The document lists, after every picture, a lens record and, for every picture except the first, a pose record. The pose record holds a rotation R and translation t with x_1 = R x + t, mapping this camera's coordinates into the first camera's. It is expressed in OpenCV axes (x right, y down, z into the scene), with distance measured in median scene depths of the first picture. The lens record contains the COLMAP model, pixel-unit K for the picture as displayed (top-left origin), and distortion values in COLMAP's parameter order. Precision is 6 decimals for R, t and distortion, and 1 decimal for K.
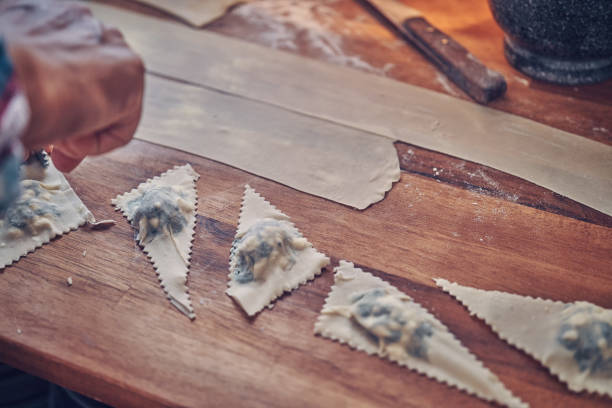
lens RADIAL K [[894.2, 0, 306.0], [0, 894.2, 204.0], [0, 0, 1]] dist [0.019877, 0.080883]
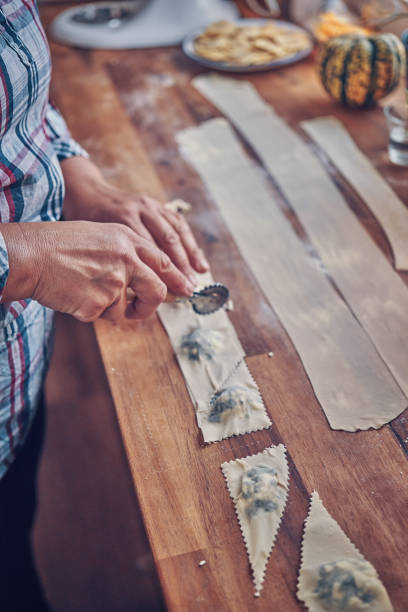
lens RADIAL K [[894.2, 0, 204.0], [0, 894.2, 306.0], [0, 0, 1]] dist [0.019877, 0.080883]
pose [[0.633003, 0.445329, -0.633237, 0.767874], [-0.491233, 0.863263, 0.116045, -0.231783], [0.598329, 0.237610, 0.765209, -0.210774]]
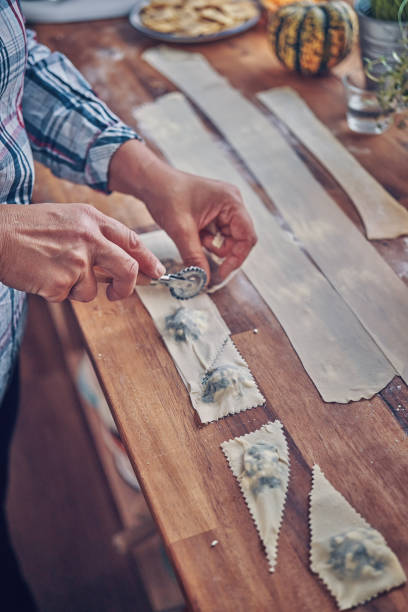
lens RADIAL K [[894.2, 0, 204.0], [0, 894.2, 306.0], [0, 0, 1]] dist [0.019877, 0.080883]
pose [[0.702223, 0.432607, -0.565450, 0.696618], [-0.452406, 0.884394, 0.114786, -0.212631], [0.549737, 0.175207, 0.816756, -0.274917]]
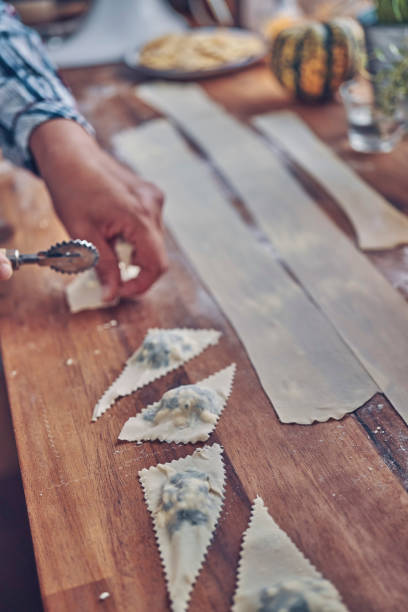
lens RADIAL K [[894.2, 0, 204.0], [0, 894.2, 306.0], [0, 0, 1]] dist [0.019877, 0.080883]
pose [[0.655322, 0.351942, -0.668349, 0.713107], [-0.448094, 0.893445, 0.031115, -0.116803], [0.608083, 0.279093, 0.743197, 0.123875]]
